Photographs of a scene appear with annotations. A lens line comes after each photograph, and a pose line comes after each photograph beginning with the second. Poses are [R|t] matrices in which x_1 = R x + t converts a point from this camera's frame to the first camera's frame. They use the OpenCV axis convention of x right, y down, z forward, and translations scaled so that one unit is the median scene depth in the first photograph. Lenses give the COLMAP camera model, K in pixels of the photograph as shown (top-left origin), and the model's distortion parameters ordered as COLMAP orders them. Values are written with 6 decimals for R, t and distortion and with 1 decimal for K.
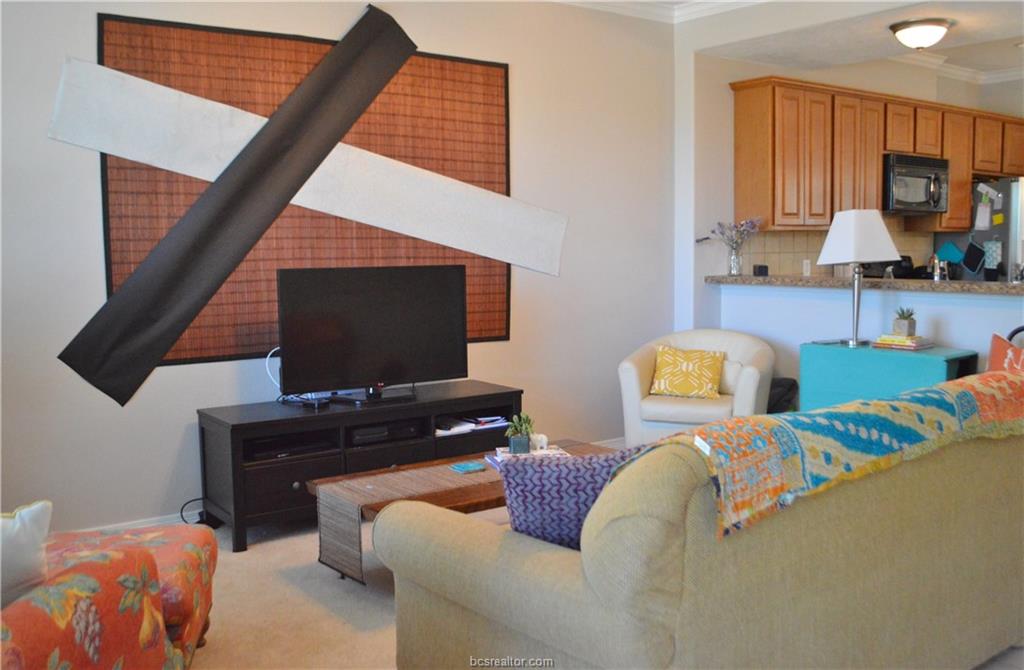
lens RADIAL K [[1028.1, 0, 512.0], [0, 1028.1, 335.0], [0, 0, 1]] dist [-0.022406, -0.040470]
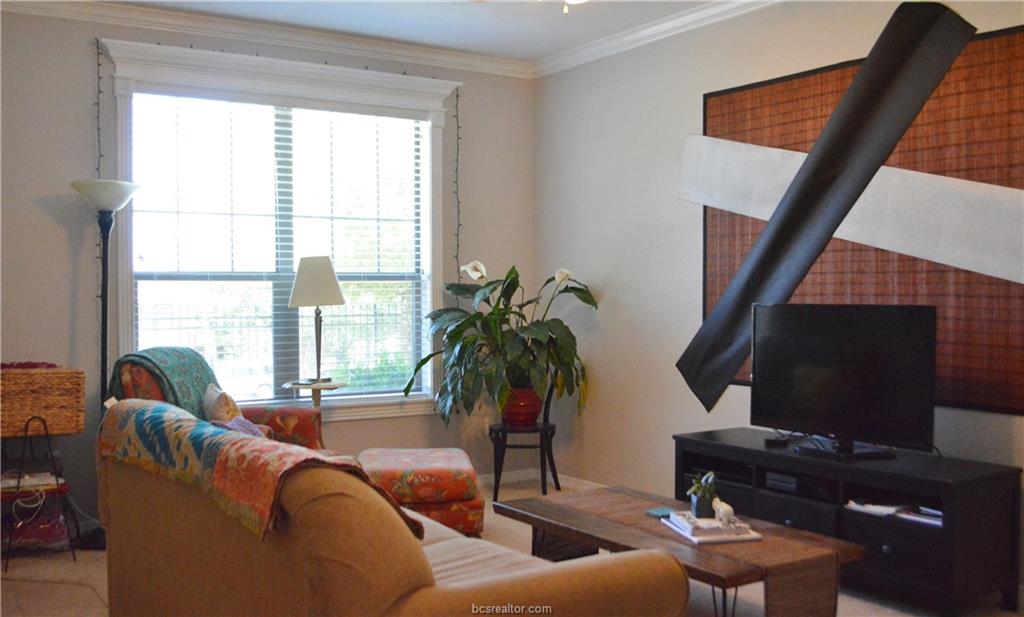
lens RADIAL K [[1027.9, 0, 512.0], [0, 1027.9, 308.5], [0, 0, 1]] dist [-0.009471, 0.001254]
pose [[-0.056023, 0.031061, -0.997946, 0.749544], [-0.082916, 0.995919, 0.035652, -0.068411], [0.994981, 0.084743, -0.053219, 0.734791]]
